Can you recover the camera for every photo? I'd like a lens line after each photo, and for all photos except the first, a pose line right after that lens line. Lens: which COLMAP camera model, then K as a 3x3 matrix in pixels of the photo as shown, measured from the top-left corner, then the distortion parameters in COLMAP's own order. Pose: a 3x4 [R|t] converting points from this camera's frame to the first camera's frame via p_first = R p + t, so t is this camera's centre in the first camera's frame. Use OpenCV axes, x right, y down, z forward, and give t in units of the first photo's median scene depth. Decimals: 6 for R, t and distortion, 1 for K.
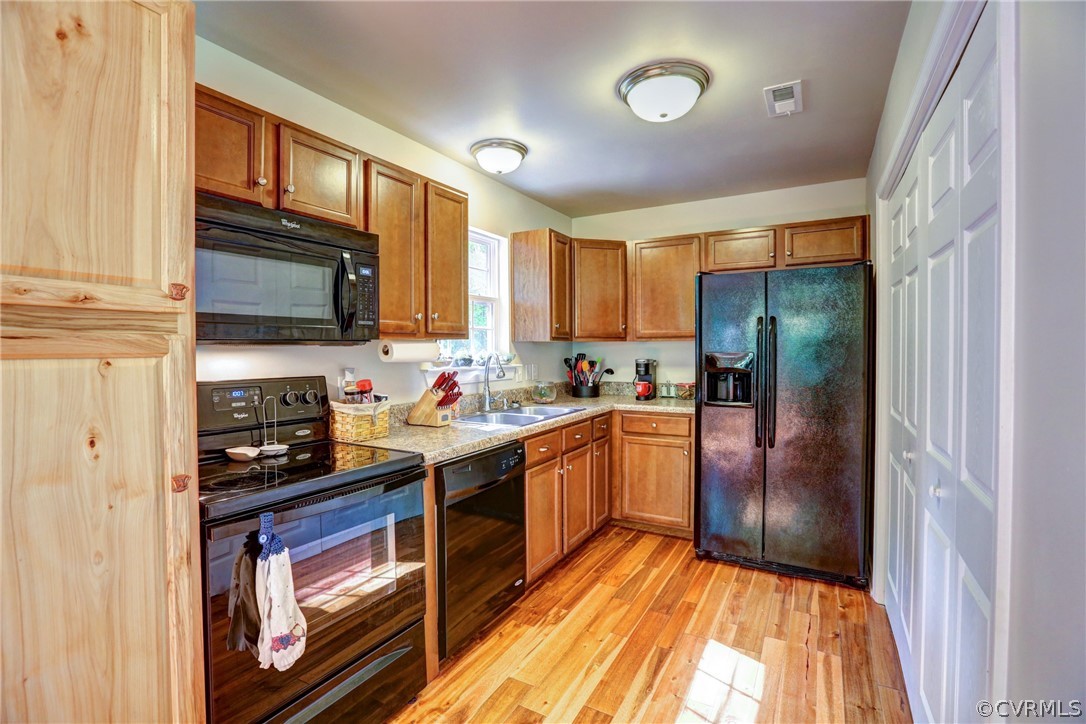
lens RADIAL K [[488.7, 0, 540.3], [0, 488.7, 358.1], [0, 0, 1]] dist [-0.034593, 0.003455]
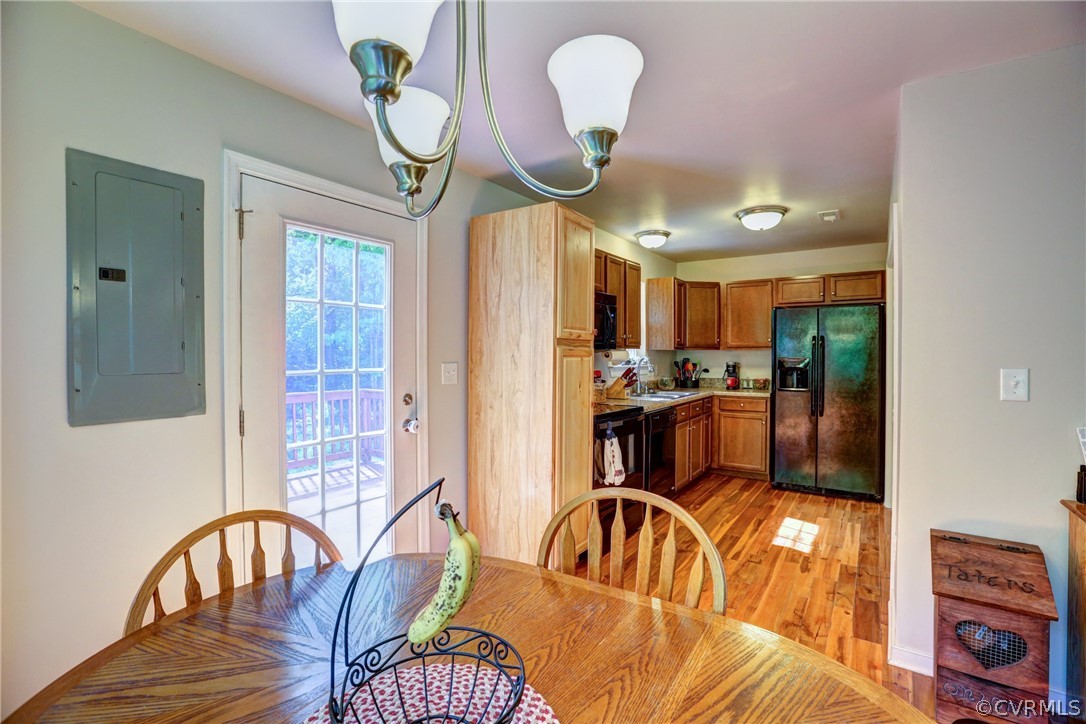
lens RADIAL K [[488.7, 0, 544.3], [0, 488.7, 359.7], [0, 0, 1]] dist [-0.034593, 0.003455]
pose [[0.997118, 0.006325, -0.075597, -0.279454], [-0.006960, 0.999943, -0.008145, 0.012570], [0.075541, 0.008647, 0.997105, -0.586576]]
